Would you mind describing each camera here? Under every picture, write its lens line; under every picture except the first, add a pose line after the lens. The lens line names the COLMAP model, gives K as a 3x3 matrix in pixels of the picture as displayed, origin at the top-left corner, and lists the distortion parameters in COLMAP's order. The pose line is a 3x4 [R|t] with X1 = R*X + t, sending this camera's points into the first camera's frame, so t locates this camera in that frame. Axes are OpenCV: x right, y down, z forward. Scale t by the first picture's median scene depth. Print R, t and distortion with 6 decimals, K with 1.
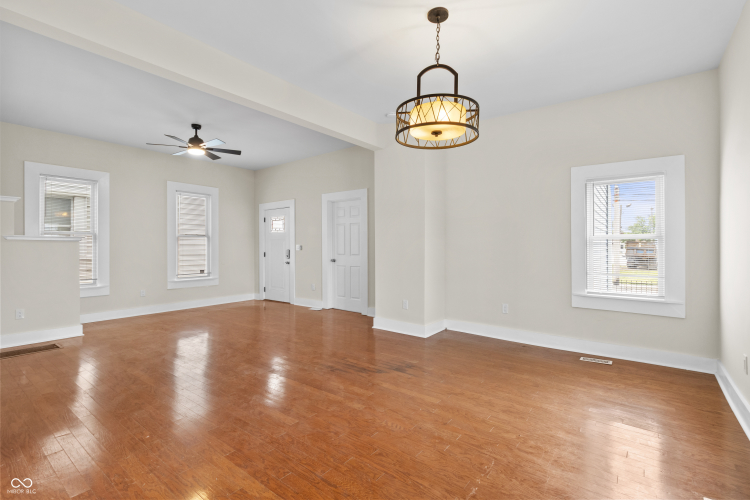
lens RADIAL K [[350.7, 0, 376.8], [0, 350.7, 244.7], [0, 0, 1]] dist [0.002271, 0.000379]
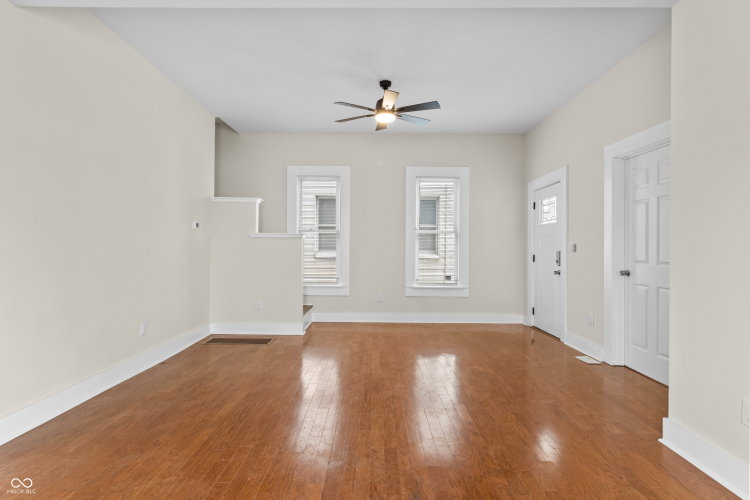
lens RADIAL K [[408.1, 0, 373.3], [0, 408.1, 247.8], [0, 0, 1]] dist [0.001575, -0.000277]
pose [[0.597249, 0.007373, -0.802022, 0.137733], [-0.005998, 0.999971, 0.004726, 0.008140], [0.802033, 0.001988, 0.597276, 0.360520]]
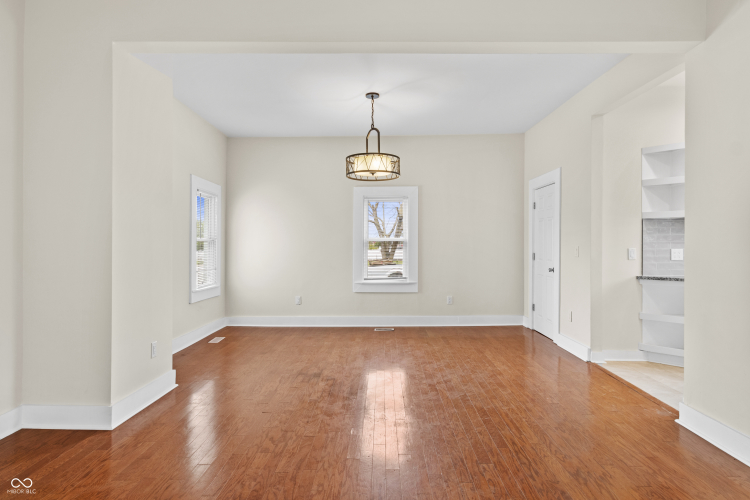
lens RADIAL K [[398.9, 0, 377.7], [0, 398.9, 245.7], [0, 0, 1]] dist [0.000122, -0.000251]
pose [[-0.594210, -0.001232, 0.804309, -0.513695], [-0.005687, 0.999980, -0.002670, -0.001696], [-0.804289, -0.006161, -0.594206, 0.838556]]
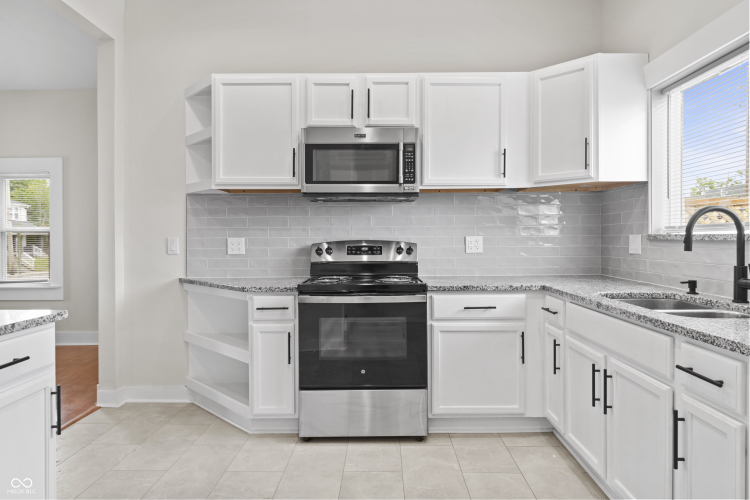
lens RADIAL K [[454.8, 0, 373.2], [0, 454.8, 241.7], [0, 0, 1]] dist [0.000260, -0.000439]
pose [[-0.594797, -0.002125, 0.803873, -0.788058], [0.002586, 0.999986, 0.004558, 0.001321], [-0.803872, 0.004790, -0.594783, 0.206667]]
